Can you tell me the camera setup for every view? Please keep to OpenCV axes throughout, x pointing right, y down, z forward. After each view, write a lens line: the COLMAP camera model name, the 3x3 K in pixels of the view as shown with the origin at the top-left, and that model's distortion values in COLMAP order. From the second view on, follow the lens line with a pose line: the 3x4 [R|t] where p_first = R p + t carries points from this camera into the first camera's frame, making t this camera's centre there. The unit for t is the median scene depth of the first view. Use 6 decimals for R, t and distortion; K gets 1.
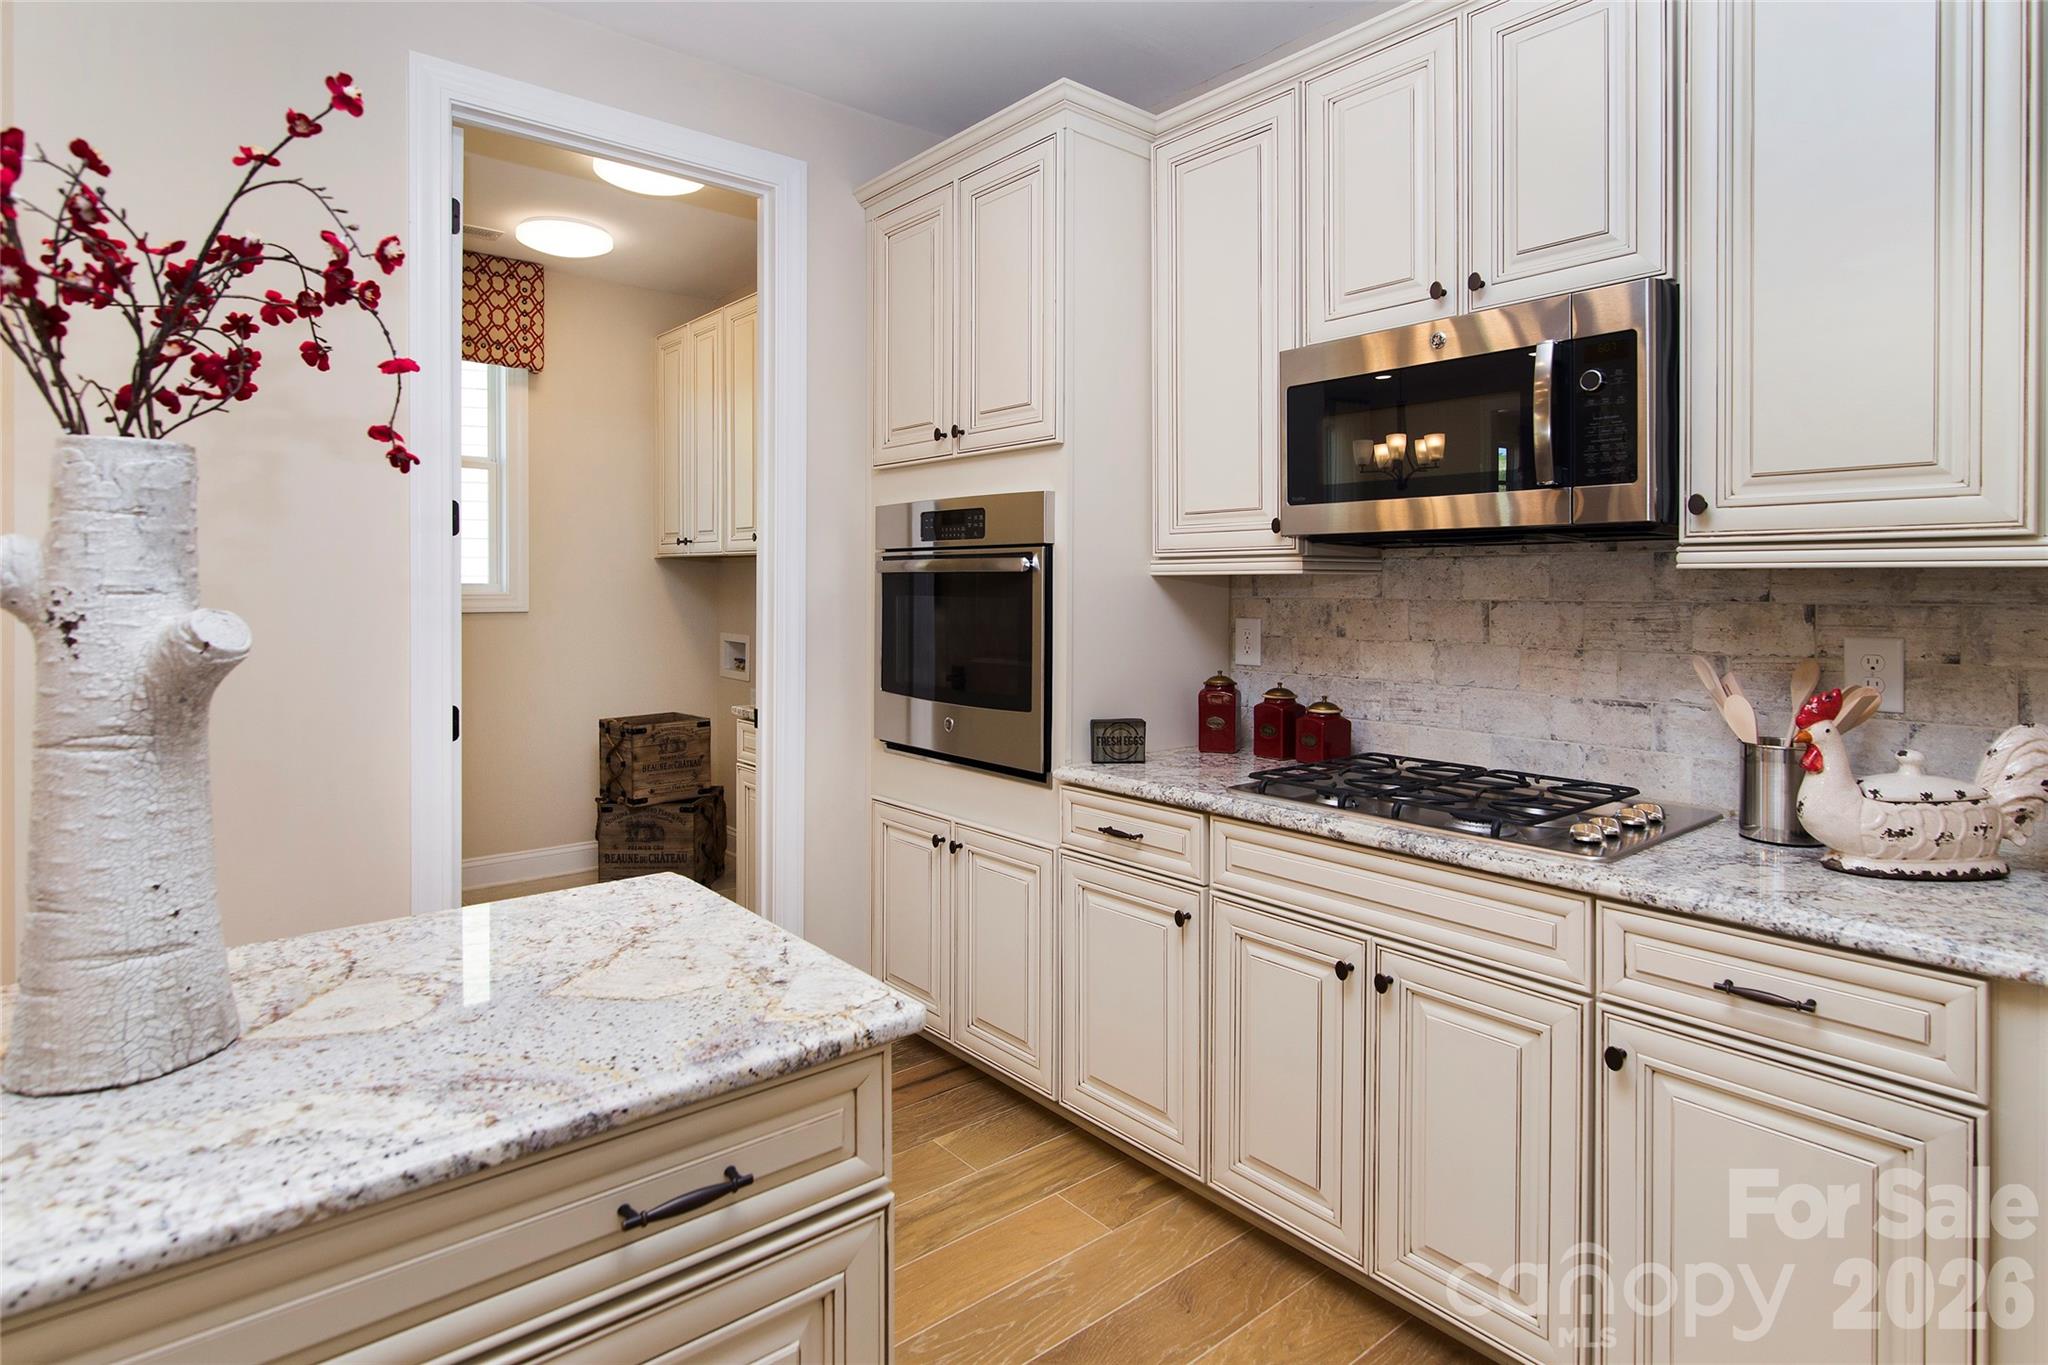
lens RADIAL K [[1098.7, 0, 1074.2], [0, 1098.7, 599.3], [0, 0, 1]] dist [-0.001517, -0.001333]
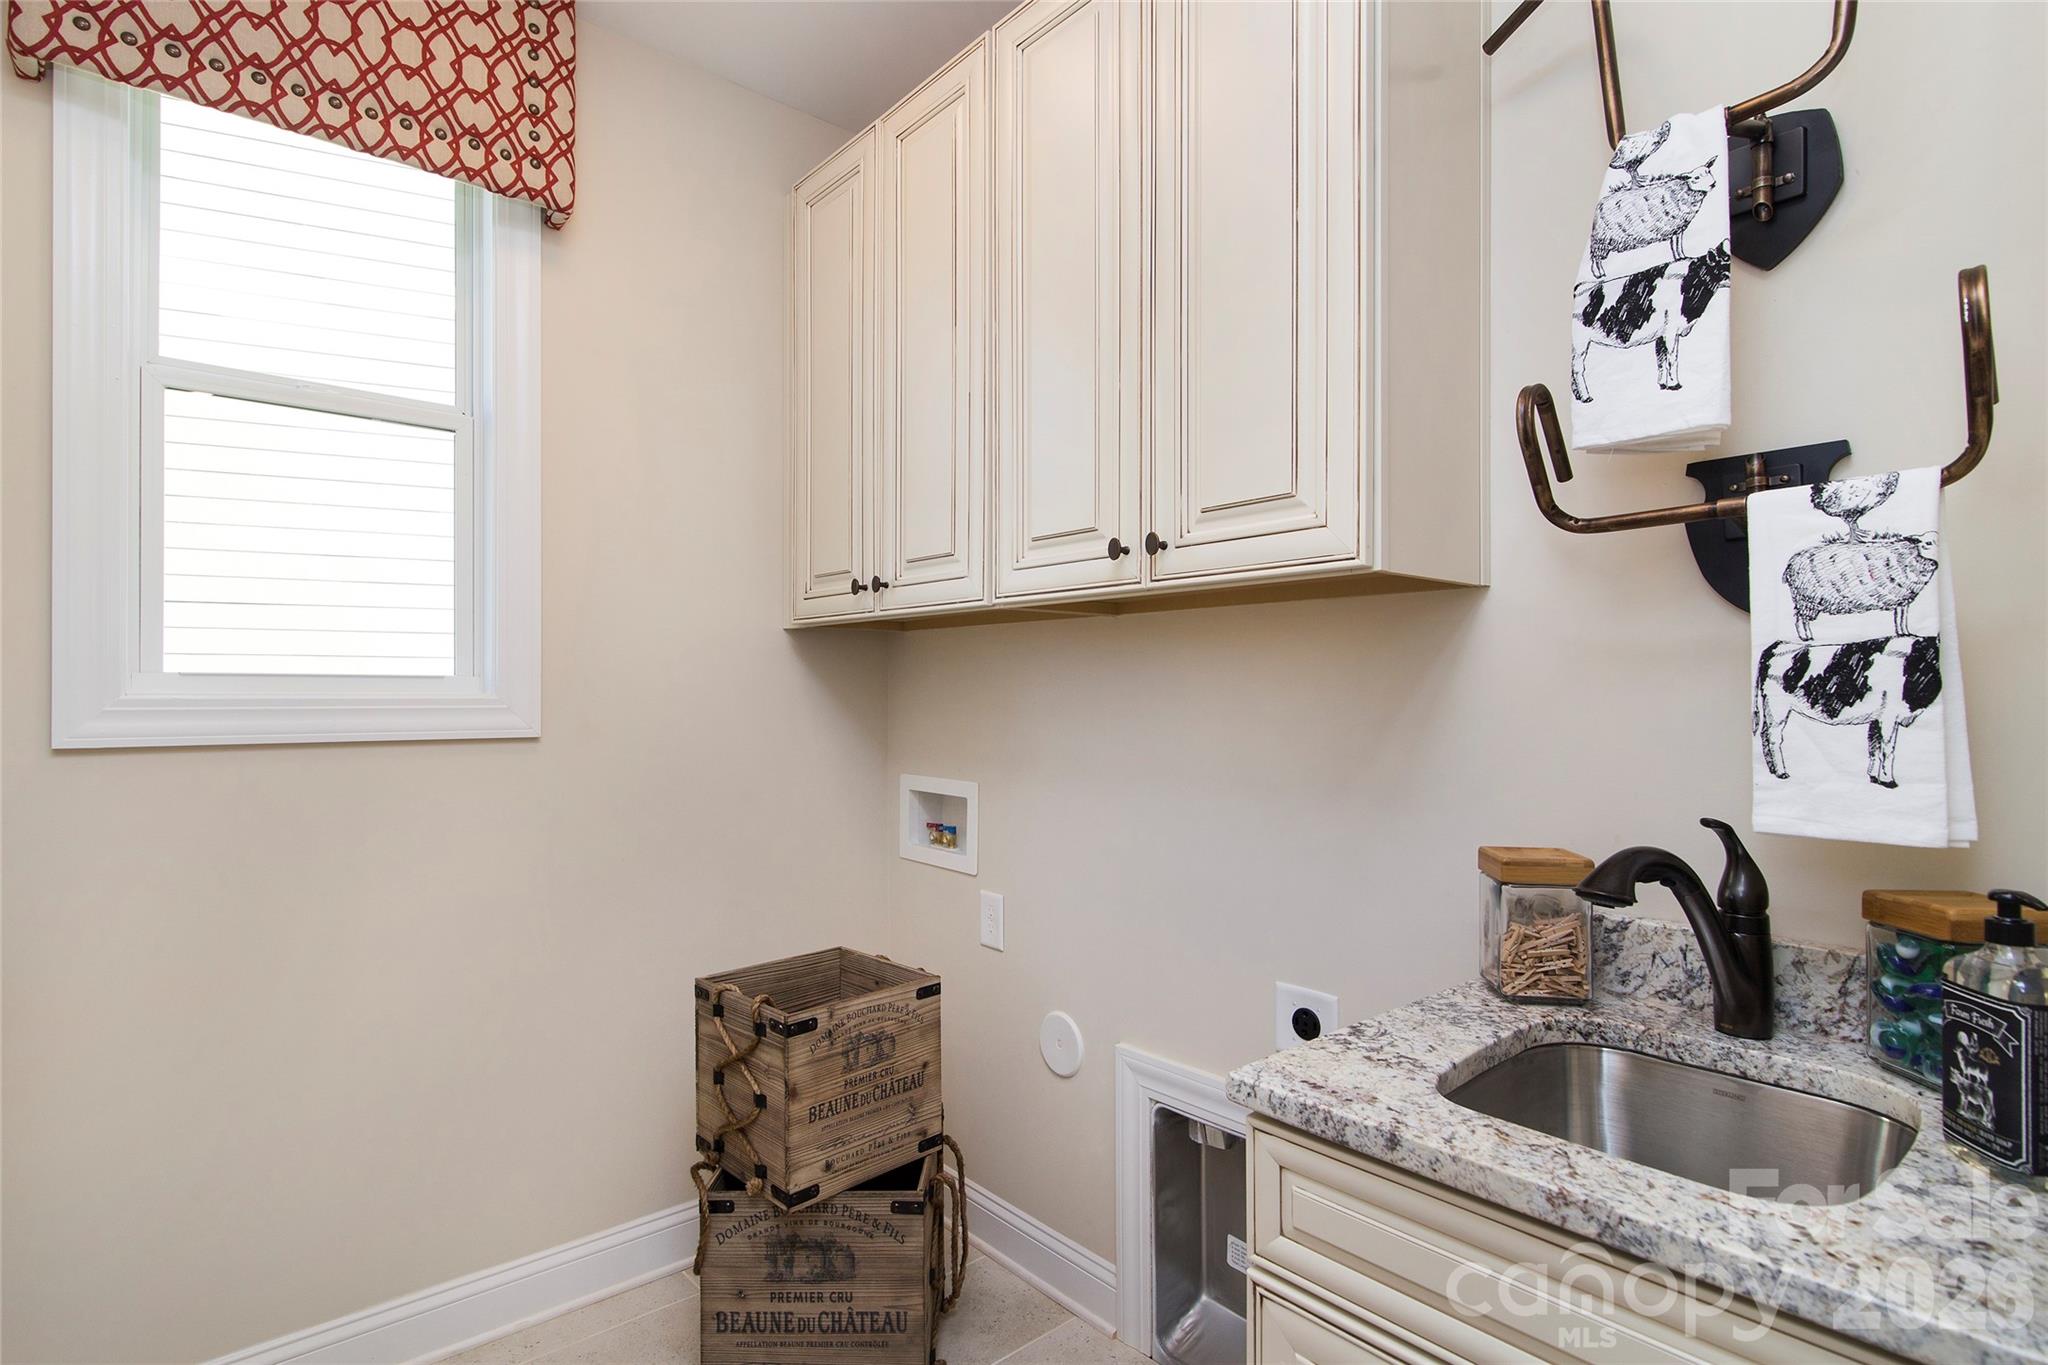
lens RADIAL K [[1054.5, 0, 1011.9], [0, 1054.5, 690.6], [0, 0, 1]] dist [0.004539, 0.003188]
pose [[0.999633, -0.001377, -0.027047, -0.296295], [0.001024, 0.999914, -0.013037, -0.002630], [0.027062, 0.013004, 0.999549, 0.581323]]
